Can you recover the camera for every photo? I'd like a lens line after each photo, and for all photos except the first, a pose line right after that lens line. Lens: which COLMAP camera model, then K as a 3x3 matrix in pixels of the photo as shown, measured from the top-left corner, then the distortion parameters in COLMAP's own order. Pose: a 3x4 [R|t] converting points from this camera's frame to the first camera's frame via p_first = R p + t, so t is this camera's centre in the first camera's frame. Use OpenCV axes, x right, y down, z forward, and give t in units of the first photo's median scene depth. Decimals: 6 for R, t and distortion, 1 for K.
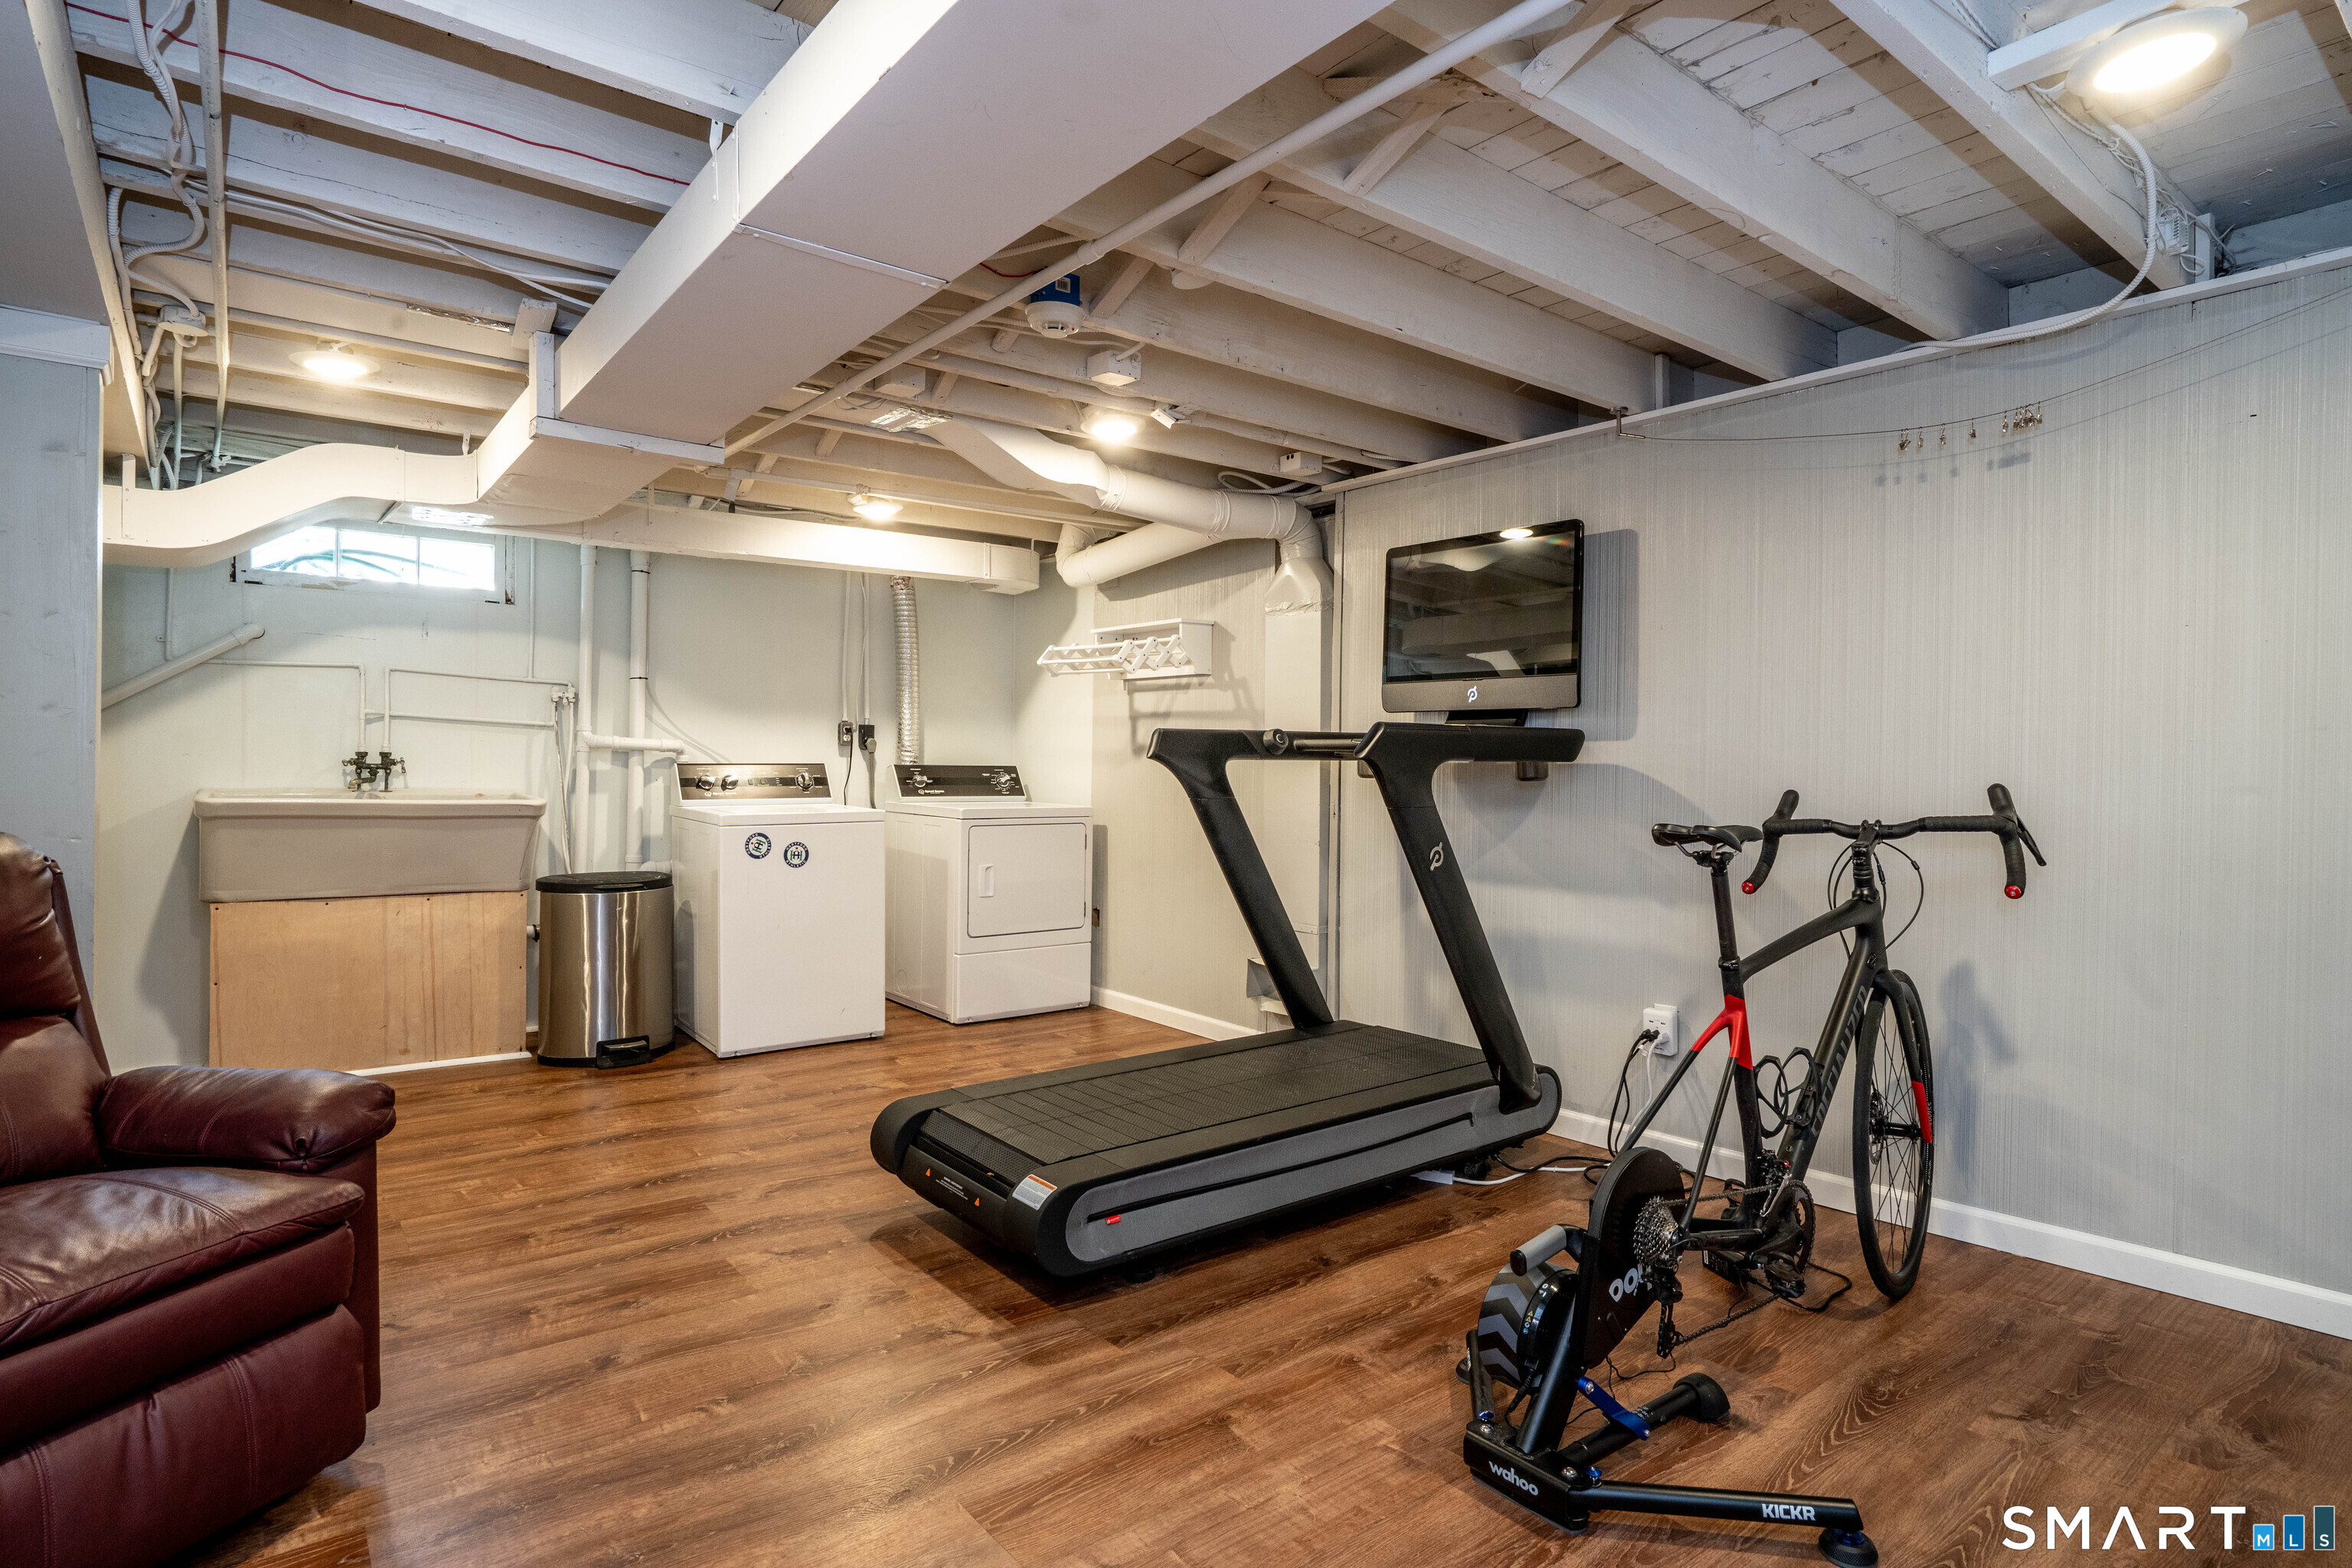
lens RADIAL K [[1224.7, 0, 1176.0], [0, 1224.7, 784.0], [0, 0, 1]] dist [-0.028765, 0.000180]
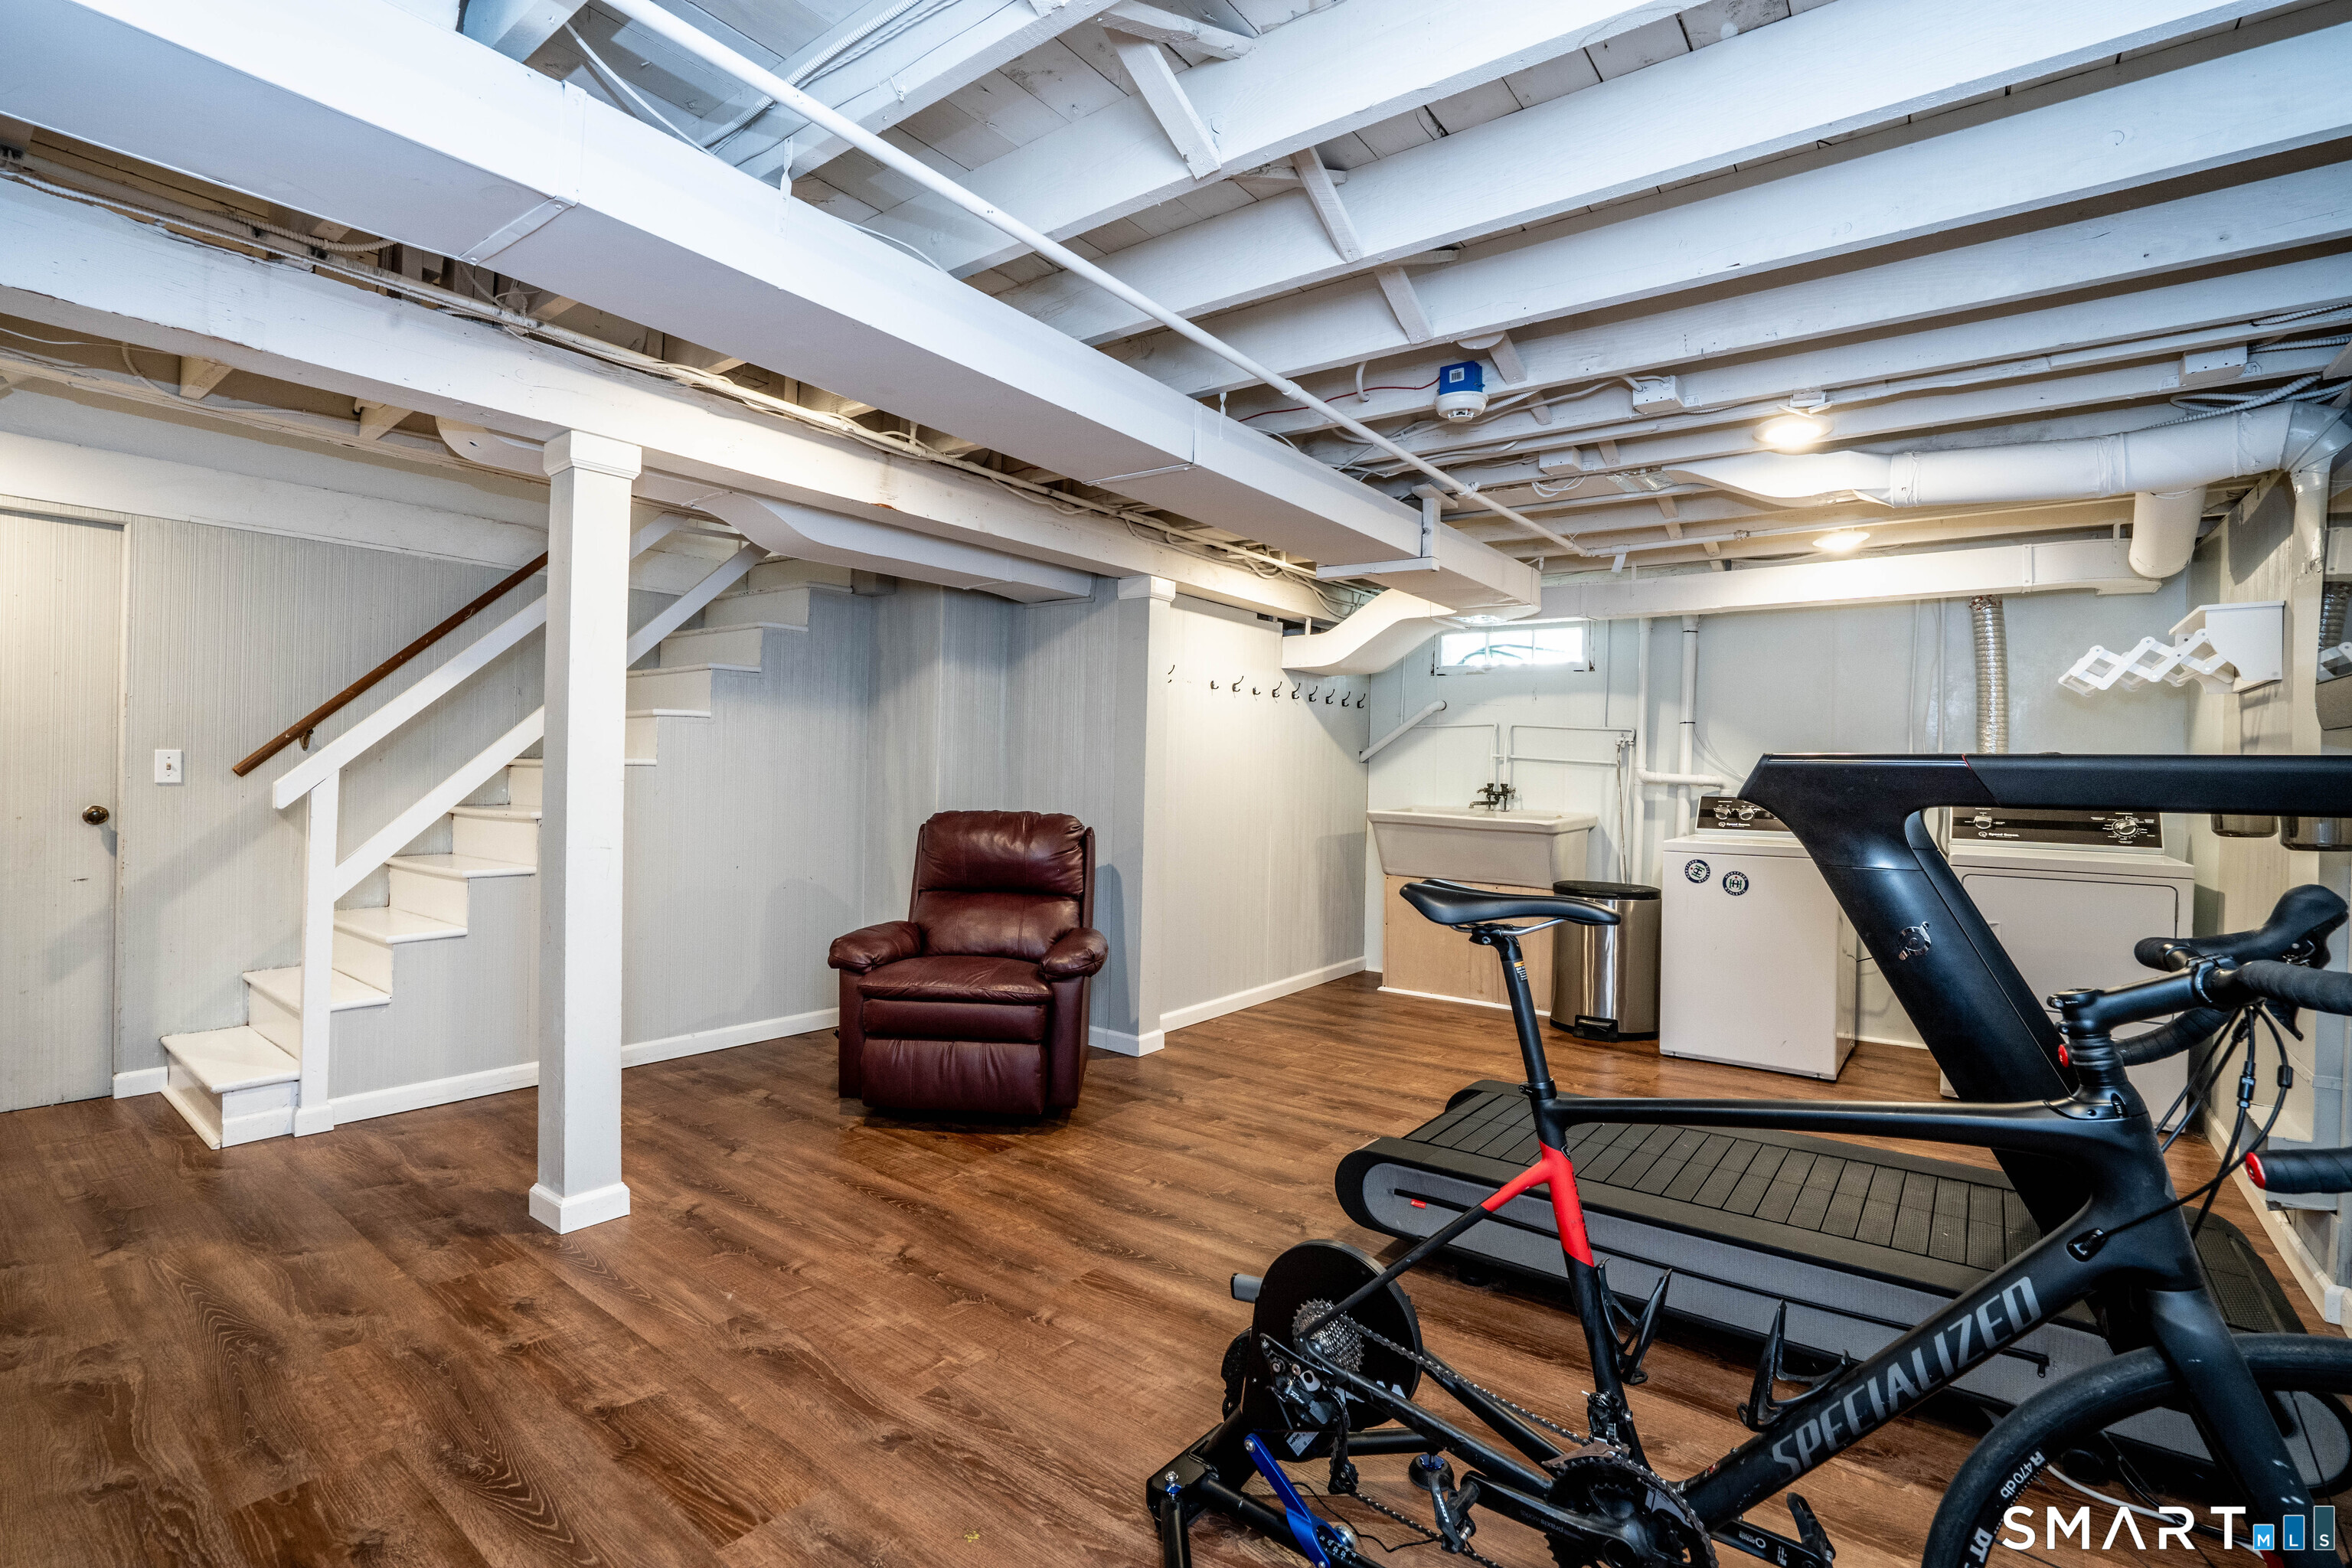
lens RADIAL K [[1078.3, 0, 1176.0], [0, 1078.3, 784.0], [0, 0, 1]] dist [-0.040642, 0.000206]
pose [[0.256076, 0.006927, -0.966632, 0.480742], [-0.034739, 0.999394, -0.002041, -0.010264], [0.966032, 0.034103, 0.256162, 0.299696]]
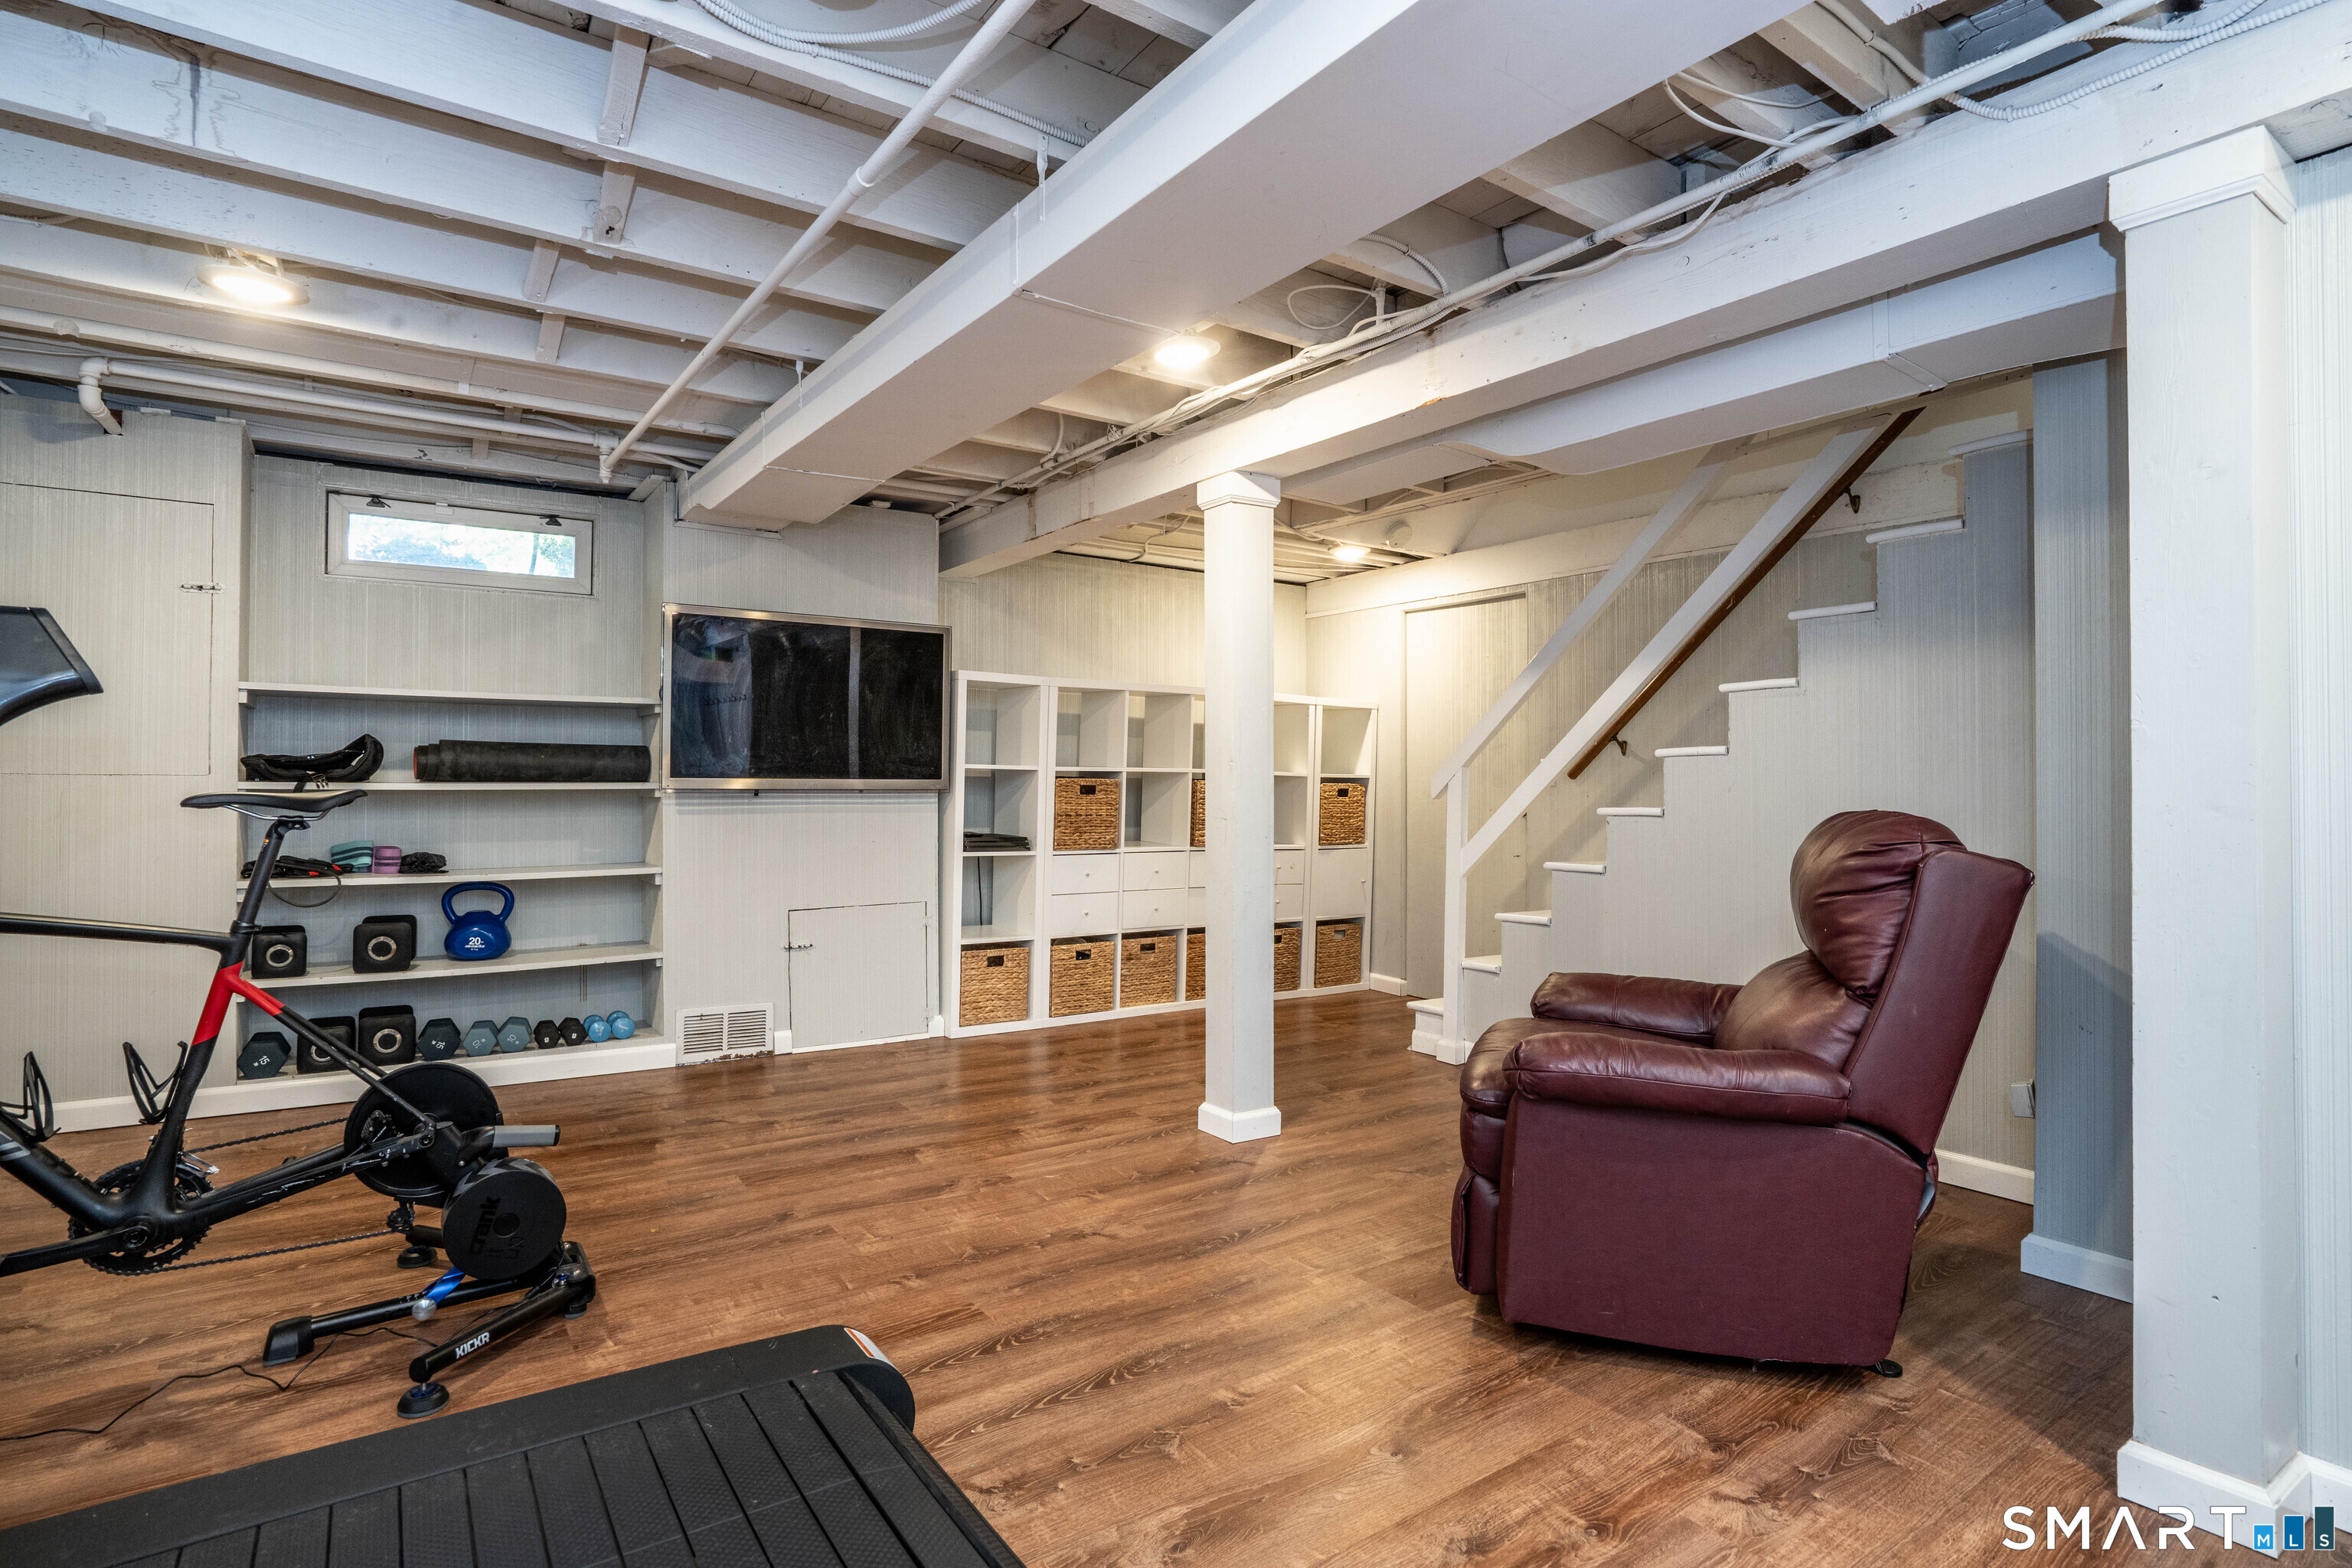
lens RADIAL K [[1175.3, 0, 1176.0], [0, 1175.3, 784.0], [0, 0, 1]] dist [-0.053174, 0.000050]
pose [[-0.998116, -0.011737, 0.060229, -0.179974], [-0.010949, 0.999850, 0.013393, 0.001372], [-0.060377, 0.012708, -0.998095, 0.912282]]
